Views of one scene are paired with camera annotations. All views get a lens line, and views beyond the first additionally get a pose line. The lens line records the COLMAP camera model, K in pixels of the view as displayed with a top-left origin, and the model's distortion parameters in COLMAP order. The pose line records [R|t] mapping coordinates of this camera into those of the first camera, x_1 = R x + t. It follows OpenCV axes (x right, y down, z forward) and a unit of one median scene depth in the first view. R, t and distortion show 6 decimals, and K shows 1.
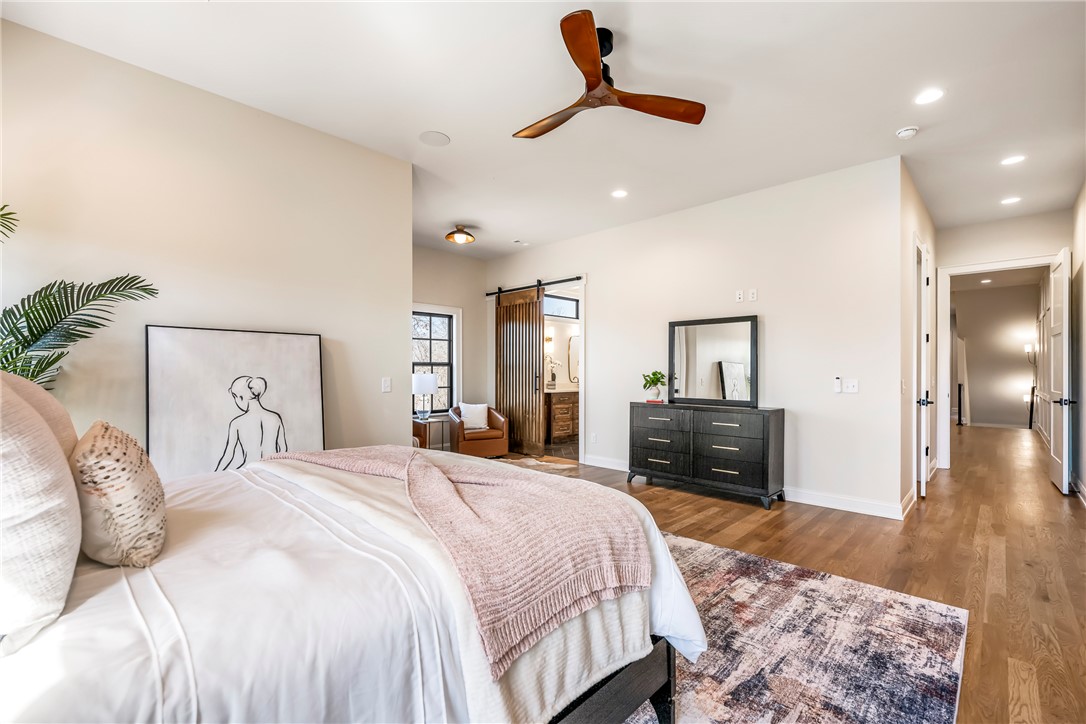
lens RADIAL K [[481.0, 0, 544.9], [0, 481.0, 367.3], [0, 0, 1]] dist [-0.002173, -0.000109]
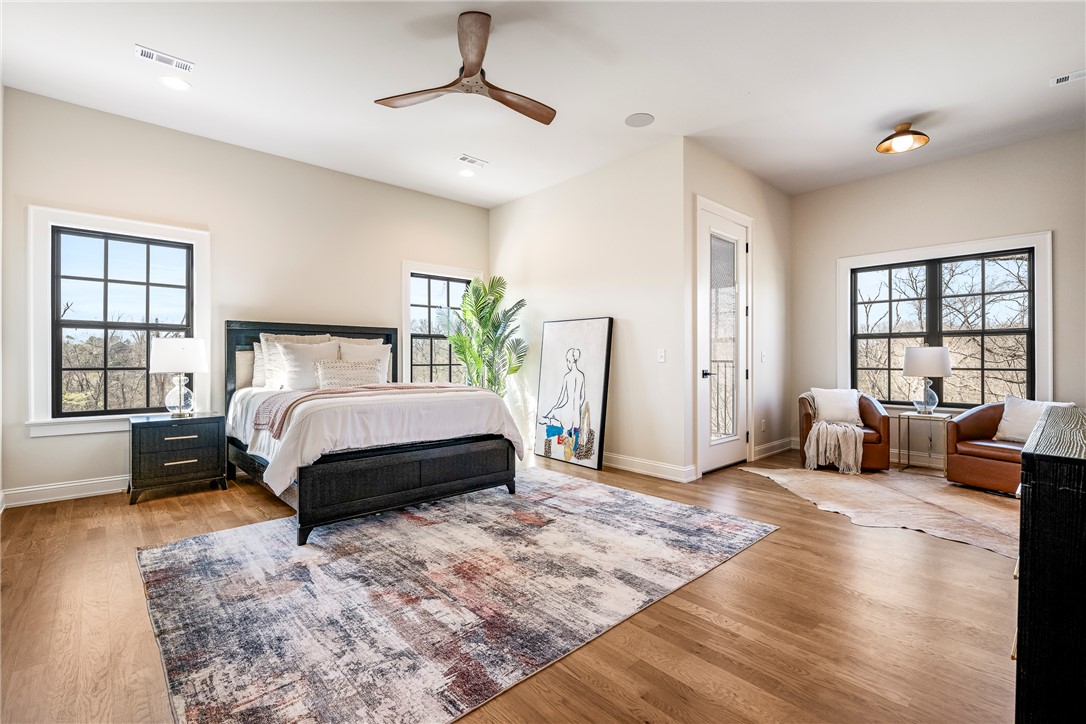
lens RADIAL K [[481.0, 0, 540.4], [0, 481.0, 356.8], [0, 0, 1]] dist [-0.002173, -0.000109]
pose [[-0.067222, -0.000962, -0.997738, 1.123172], [0.006757, 0.999976, -0.001420, 0.055589], [0.997715, -0.006838, -0.067214, 1.156702]]
